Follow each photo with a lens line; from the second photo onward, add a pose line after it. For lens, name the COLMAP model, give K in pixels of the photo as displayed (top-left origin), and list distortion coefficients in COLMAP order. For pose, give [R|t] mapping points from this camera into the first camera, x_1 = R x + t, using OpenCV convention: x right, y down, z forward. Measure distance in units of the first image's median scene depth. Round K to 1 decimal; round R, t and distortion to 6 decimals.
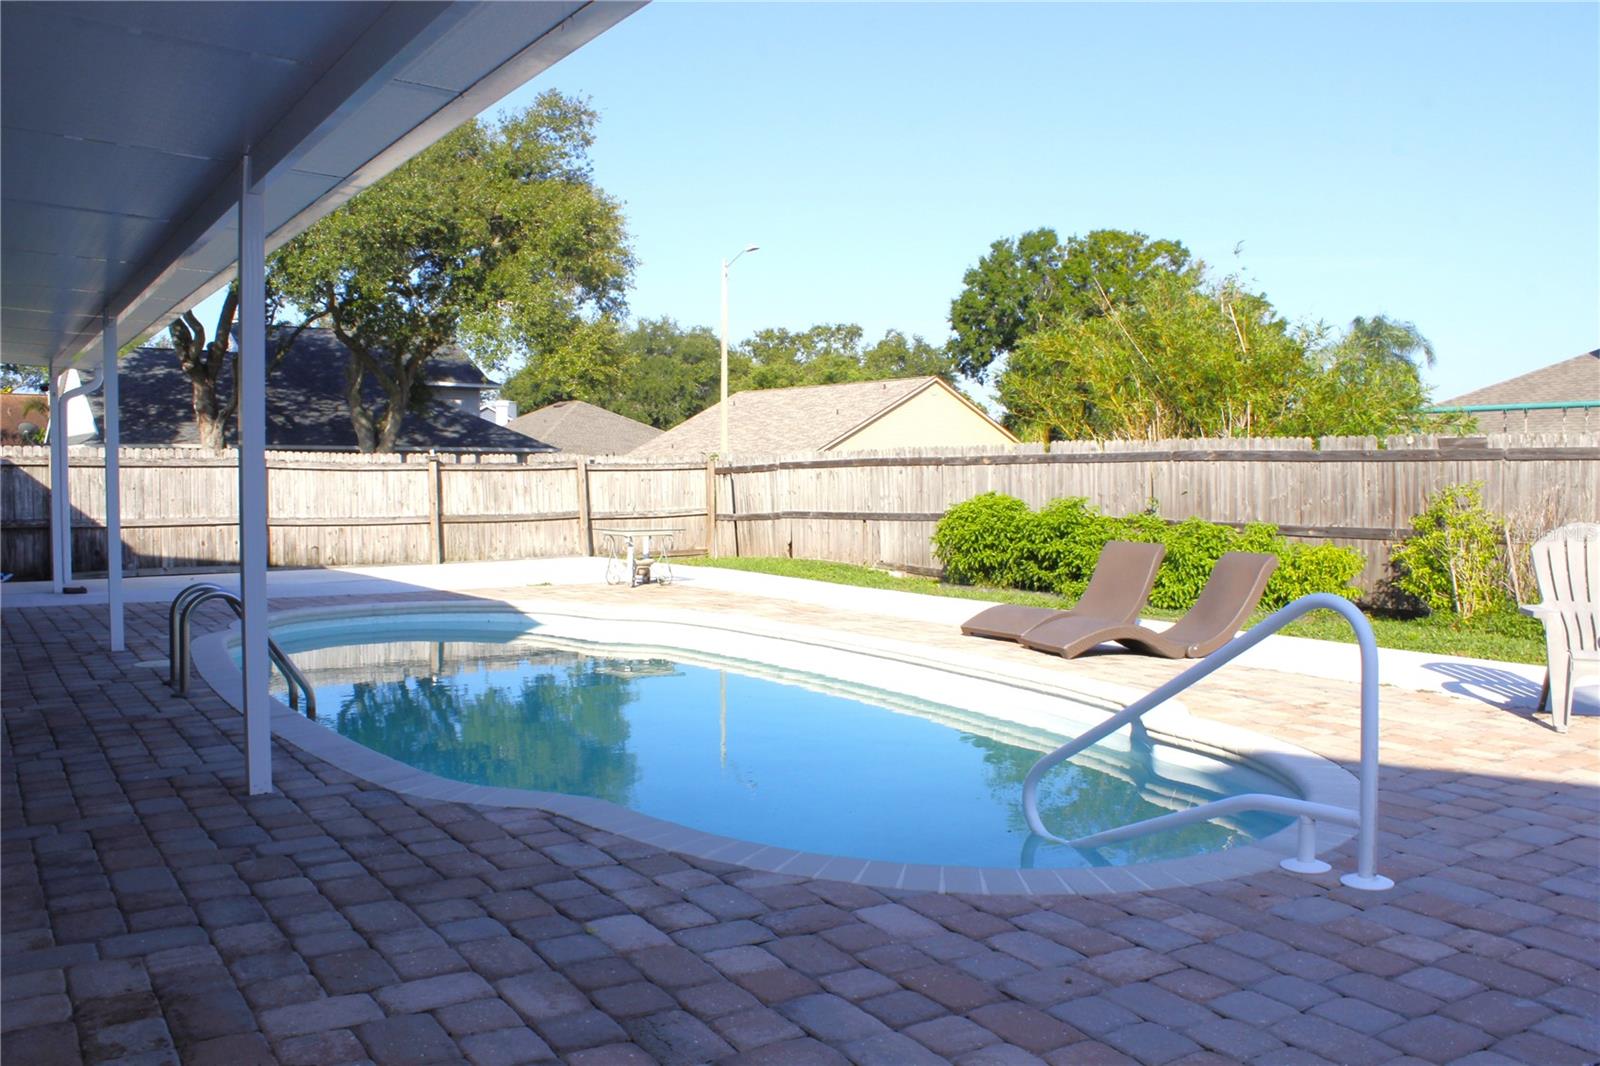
lens RADIAL K [[1331.4, 0, 800.0], [0, 1331.4, 533.0], [0, 0, 1]] dist [-0.157686, 0.136321]
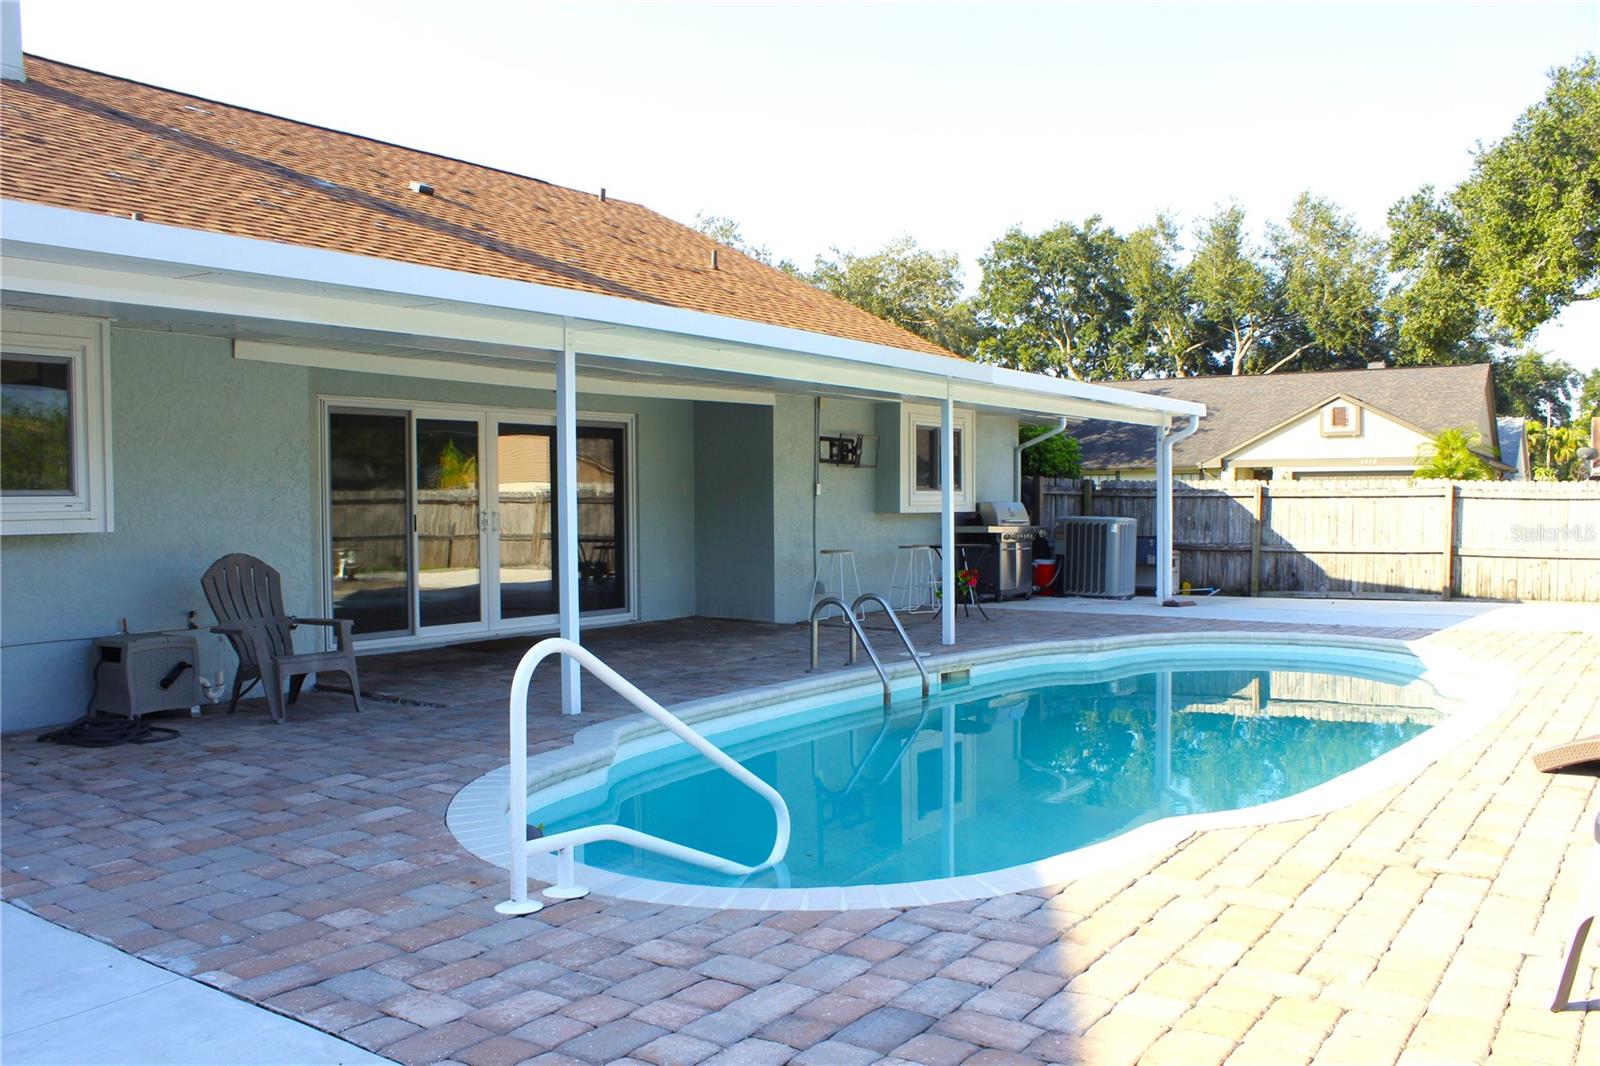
lens RADIAL K [[1344.6, 0, 798.3], [0, 1344.6, 554.7], [0, 0, 1]] dist [-0.164808, 0.141506]
pose [[0.361478, 0.030789, -0.931872, 0.305154], [-0.031260, 0.999293, 0.020890, -0.010398], [0.931856, 0.021579, 0.362185, 0.160901]]
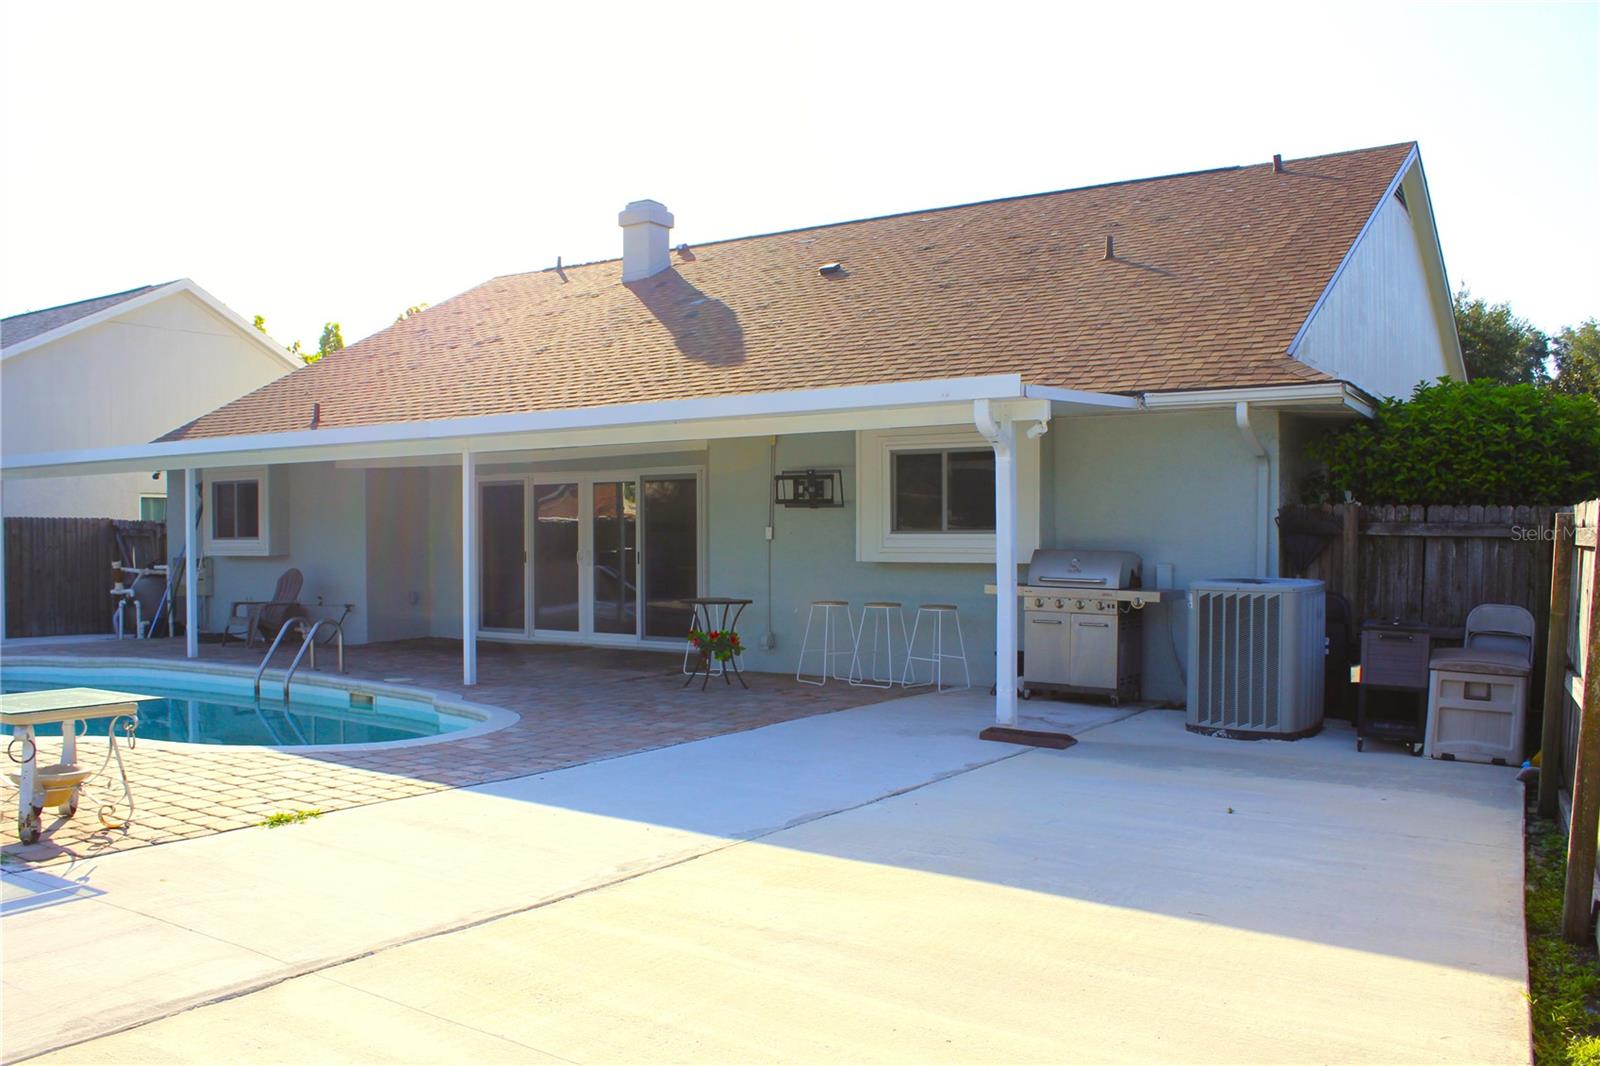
lens RADIAL K [[1344.6, 0, 798.3], [0, 1344.6, 554.7], [0, 0, 1]] dist [-0.164808, 0.141506]
pose [[-0.929036, 0.004889, -0.369958, -0.150375], [-0.014895, 0.998608, 0.050601, -0.055644], [0.369690, 0.052521, -0.927669, 1.087419]]
